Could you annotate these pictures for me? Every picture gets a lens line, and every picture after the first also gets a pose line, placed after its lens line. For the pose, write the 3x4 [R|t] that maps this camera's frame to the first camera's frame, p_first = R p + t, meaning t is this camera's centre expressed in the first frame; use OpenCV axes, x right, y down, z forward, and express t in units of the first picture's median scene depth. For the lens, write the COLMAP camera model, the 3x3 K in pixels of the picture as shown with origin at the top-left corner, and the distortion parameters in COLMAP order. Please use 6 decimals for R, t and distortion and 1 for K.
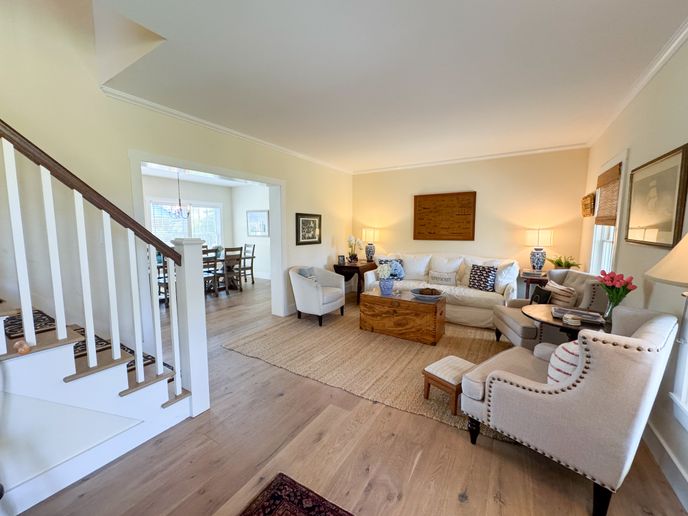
lens RADIAL K [[275.9, 0, 342.2], [0, 275.9, 257.6], [0, 0, 1]] dist [-0.002425, 0.000050]
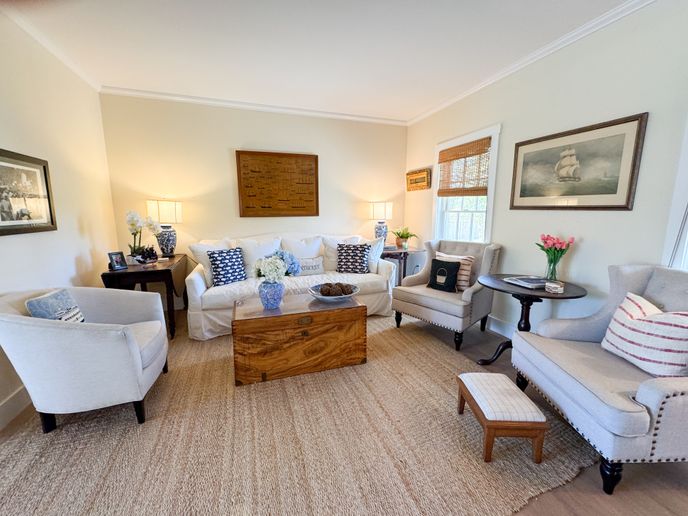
lens RADIAL K [[286.5, 0, 341.2], [0, 286.5, 257.4], [0, 0, 1]] dist [-0.002165, -0.000091]
pose [[0.623745, -0.128362, 0.771016, -0.190184], [0.083761, 0.991720, 0.097344, -0.019122], [-0.777127, 0.003863, 0.629332, 0.477098]]
